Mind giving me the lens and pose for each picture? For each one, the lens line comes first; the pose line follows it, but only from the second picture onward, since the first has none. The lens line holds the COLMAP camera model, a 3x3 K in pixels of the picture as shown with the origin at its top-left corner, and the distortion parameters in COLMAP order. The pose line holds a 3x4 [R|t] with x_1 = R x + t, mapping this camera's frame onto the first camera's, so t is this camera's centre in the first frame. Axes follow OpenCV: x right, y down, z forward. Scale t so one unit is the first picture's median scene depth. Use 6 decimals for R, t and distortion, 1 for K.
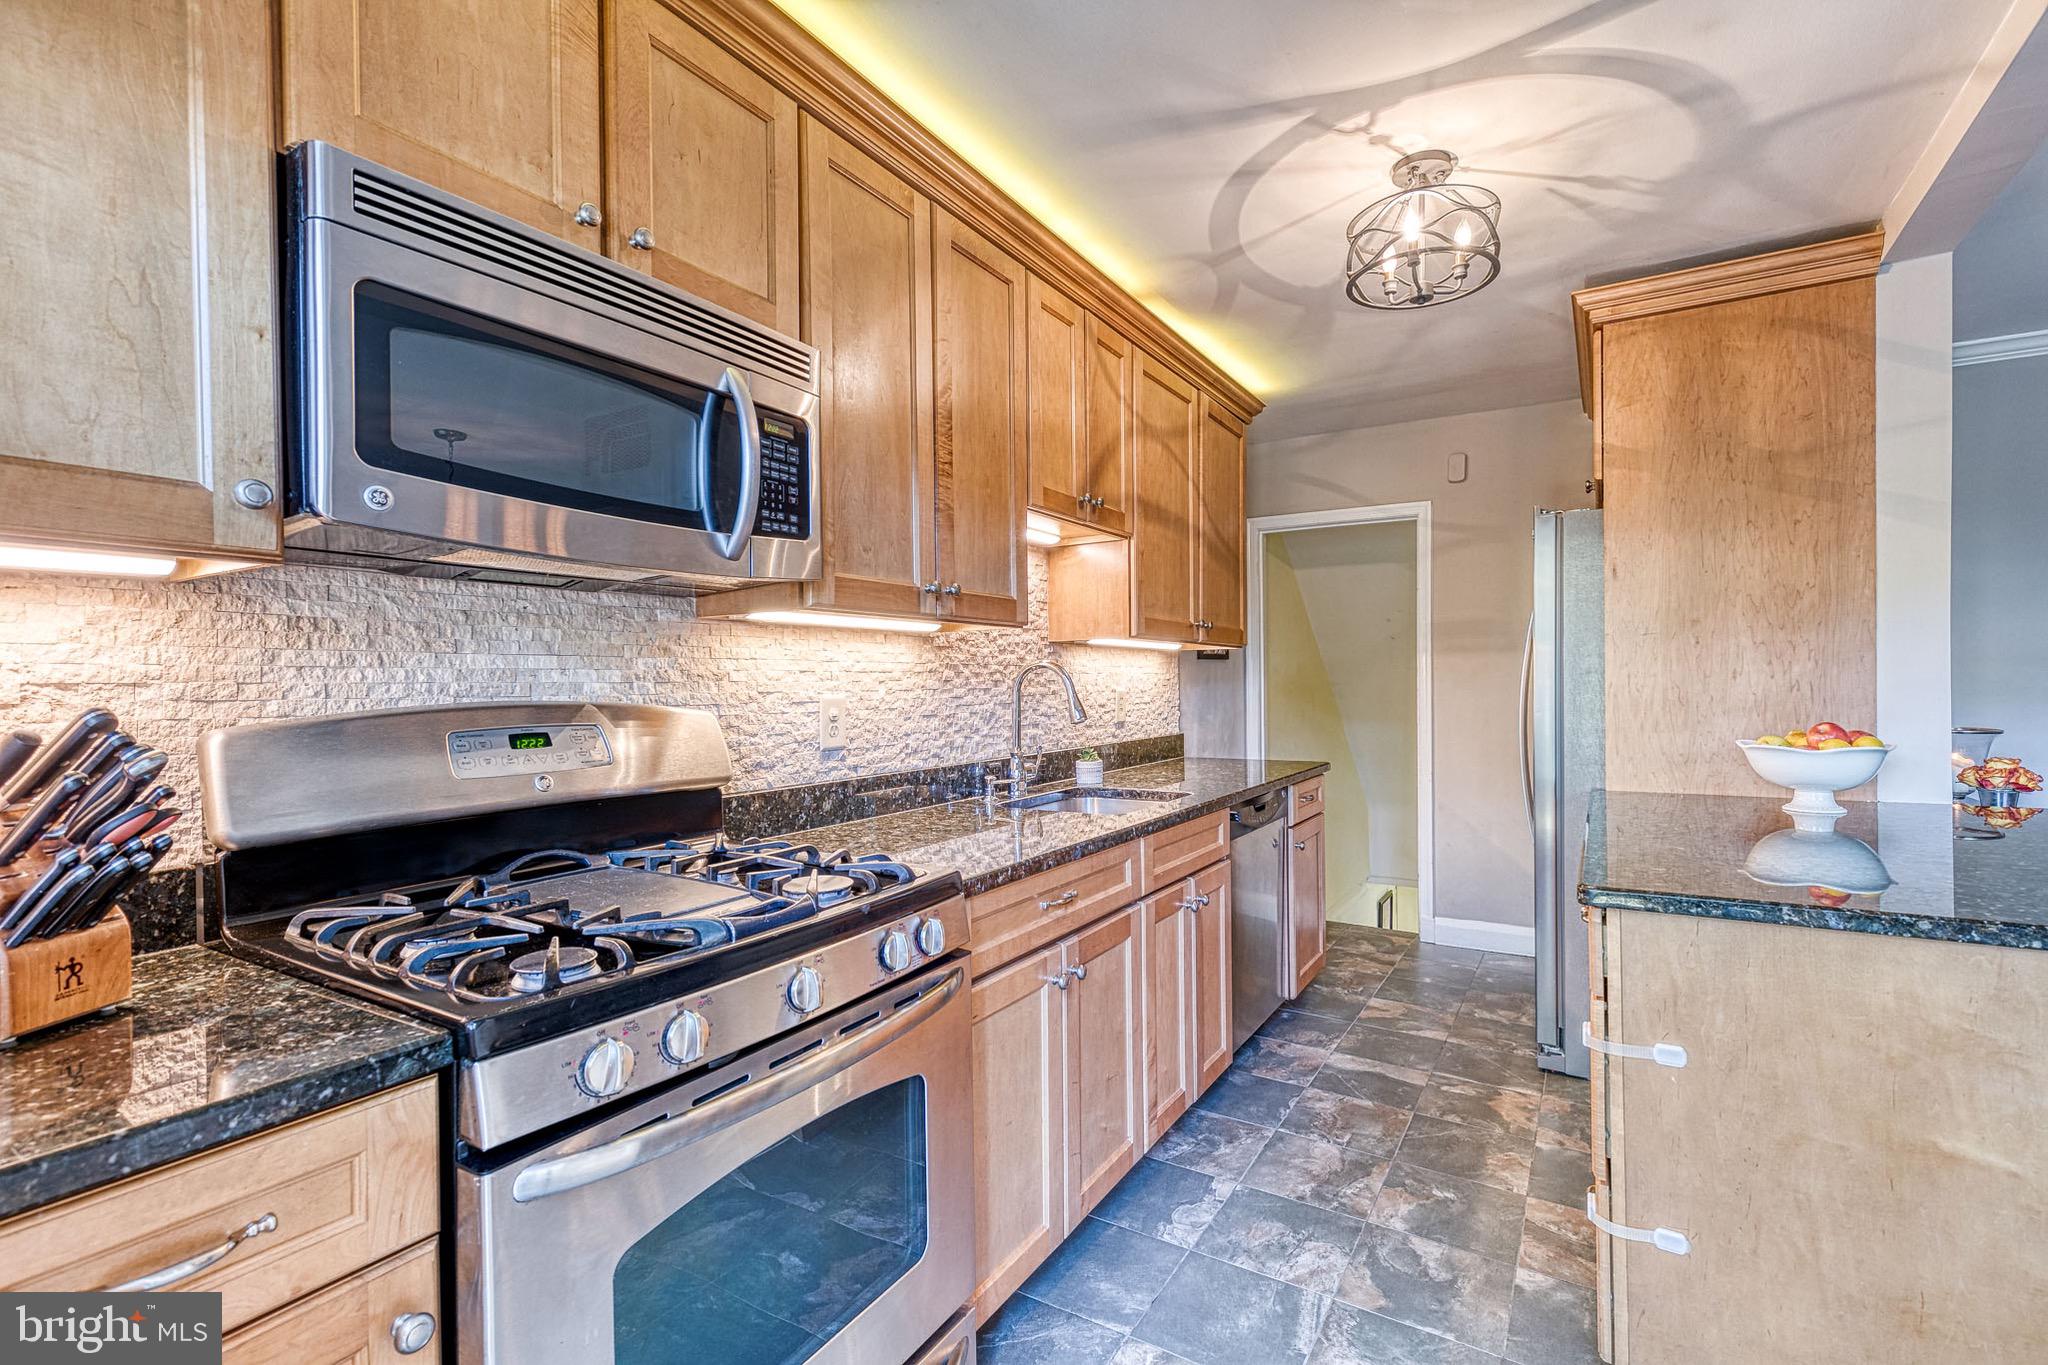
lens RADIAL K [[925.9, 0, 1017.7], [0, 925.9, 695.2], [0, 0, 1]] dist [0.000629, -0.000390]
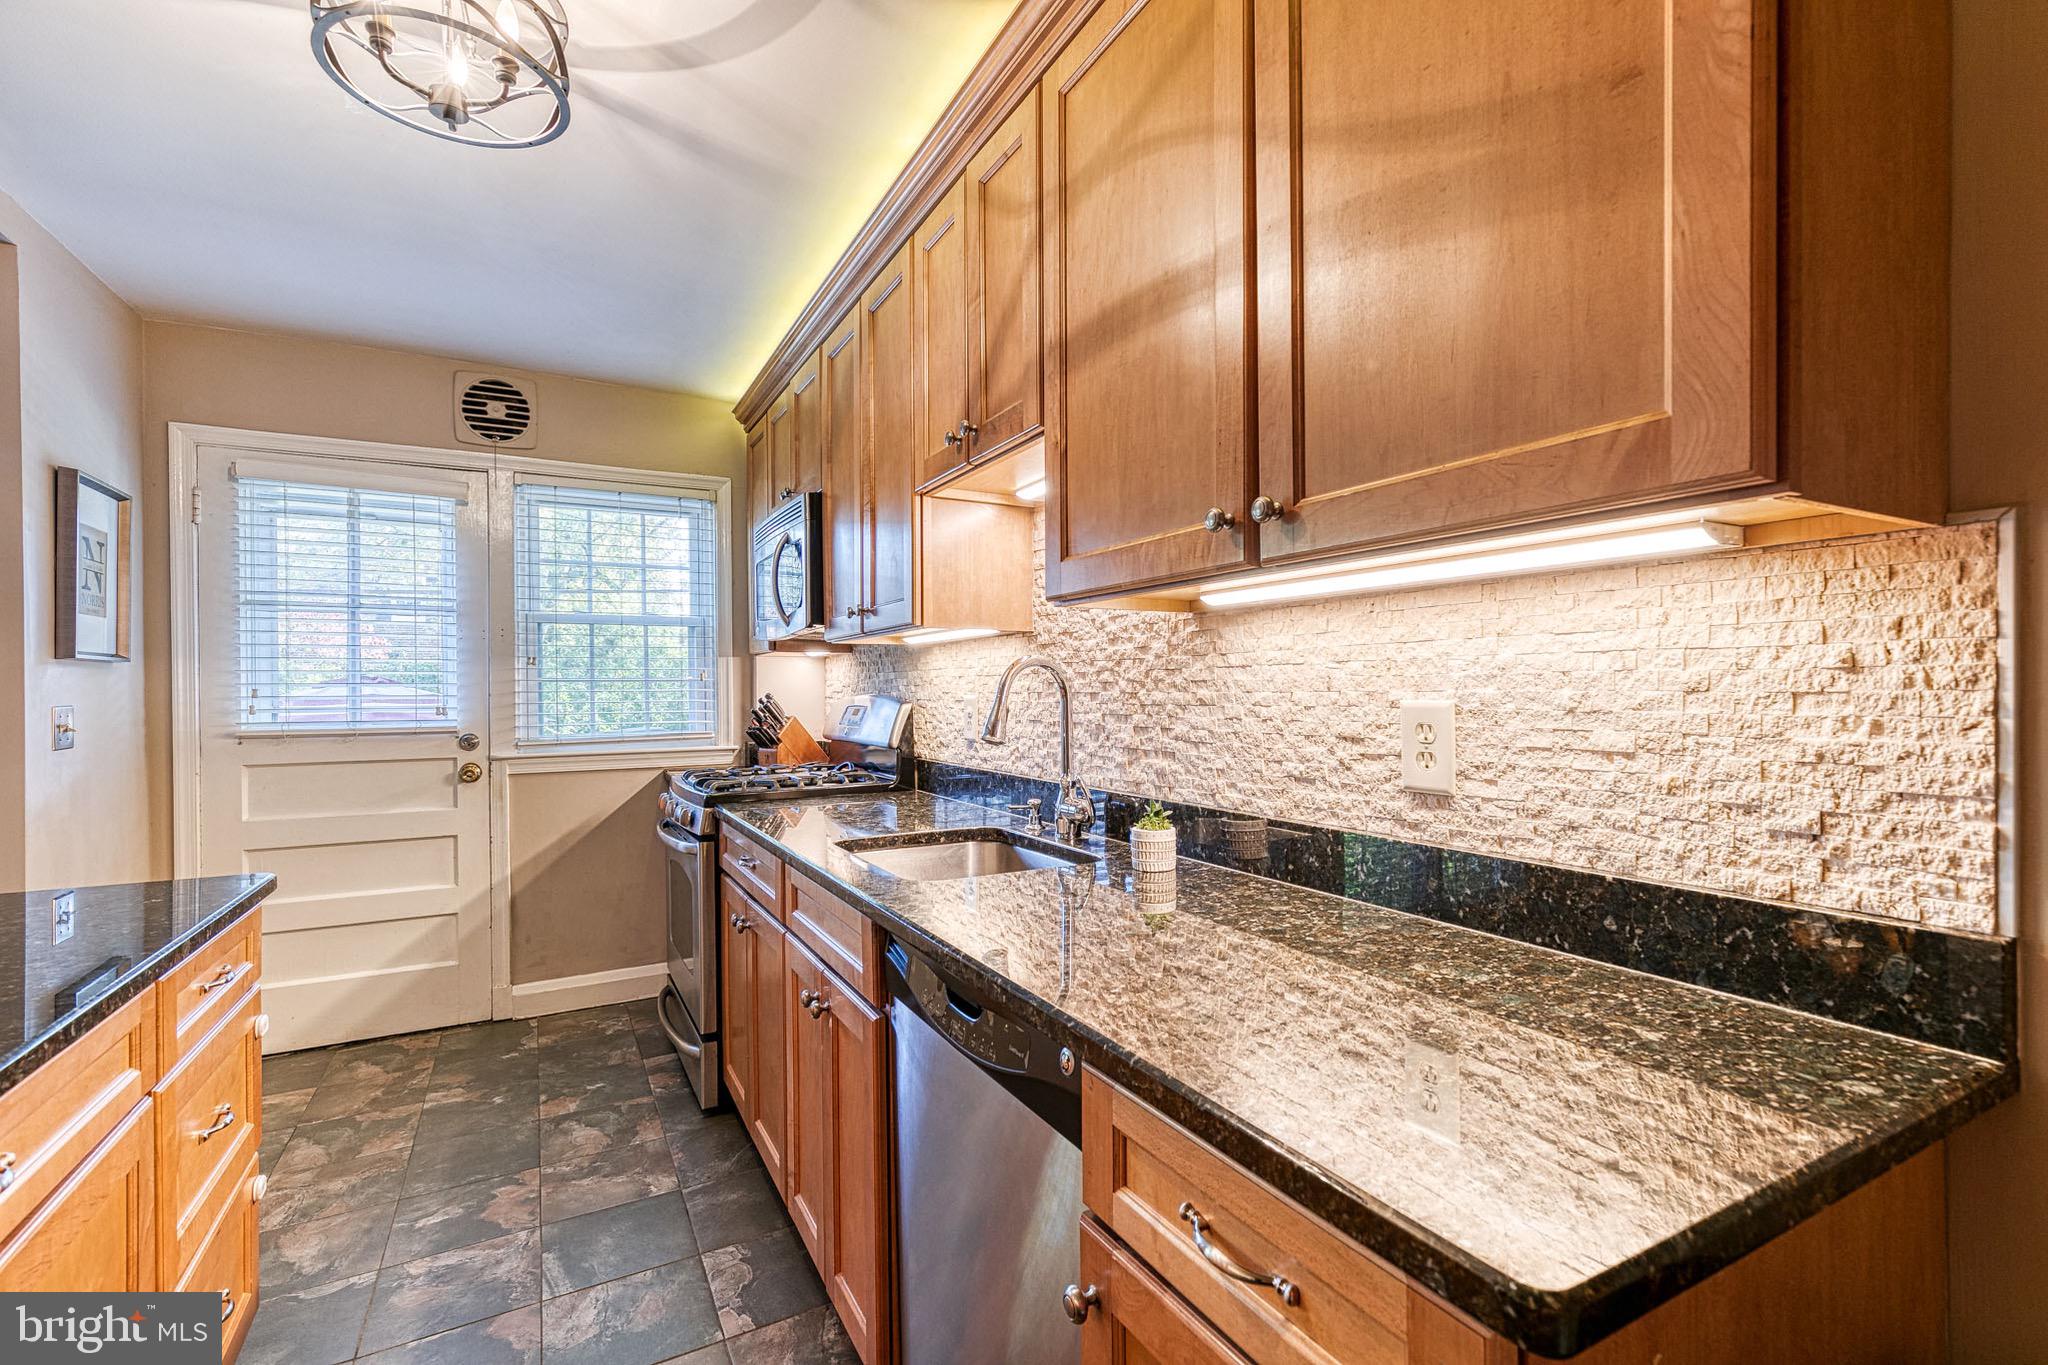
lens RADIAL K [[919.5, 0, 1051.3], [0, 919.5, 691.6], [0, 0, 1]] dist [-0.000646, -0.000356]
pose [[-0.474182, 0.017234, -0.880258, 0.689077], [0.001342, 0.999821, 0.018852, -0.023776], [0.880426, 0.007758, -0.474120, 1.424909]]
